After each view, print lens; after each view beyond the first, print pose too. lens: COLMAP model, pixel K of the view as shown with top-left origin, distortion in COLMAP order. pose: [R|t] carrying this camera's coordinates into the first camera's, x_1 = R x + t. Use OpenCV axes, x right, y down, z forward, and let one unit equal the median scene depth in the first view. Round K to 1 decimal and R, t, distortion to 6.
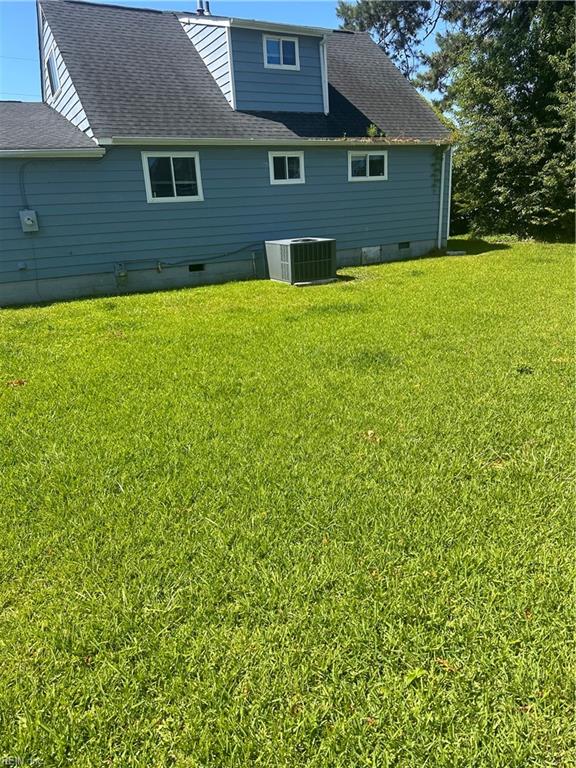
lens RADIAL K [[539.4, 0, 288.0], [0, 539.4, 384.0], [0, 0, 1]] dist [0.006144, -0.005712]
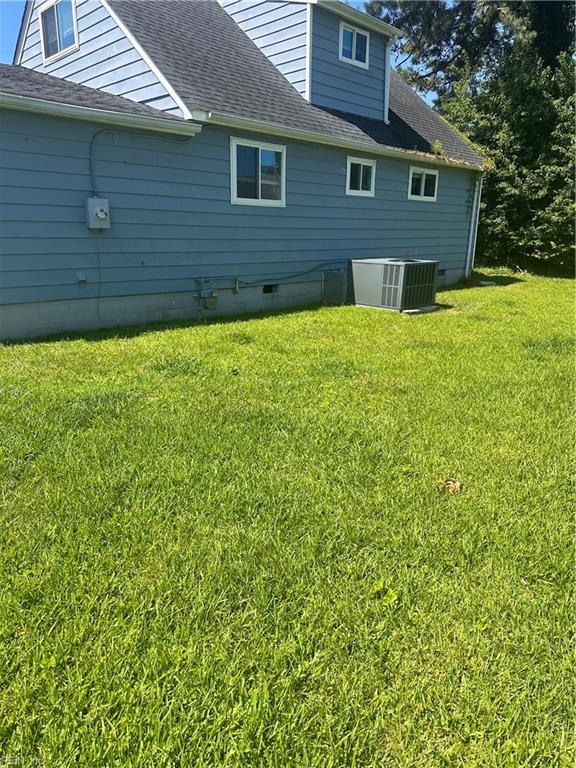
lens RADIAL K [[539.4, 0, 288.0], [0, 539.4, 384.0], [0, 0, 1]] dist [0.006144, -0.005712]
pose [[0.959530, -0.016724, 0.281109, -0.372446], [0.031273, 0.998389, -0.047348, -0.035964], [-0.279865, 0.054223, 0.958507, 0.233824]]
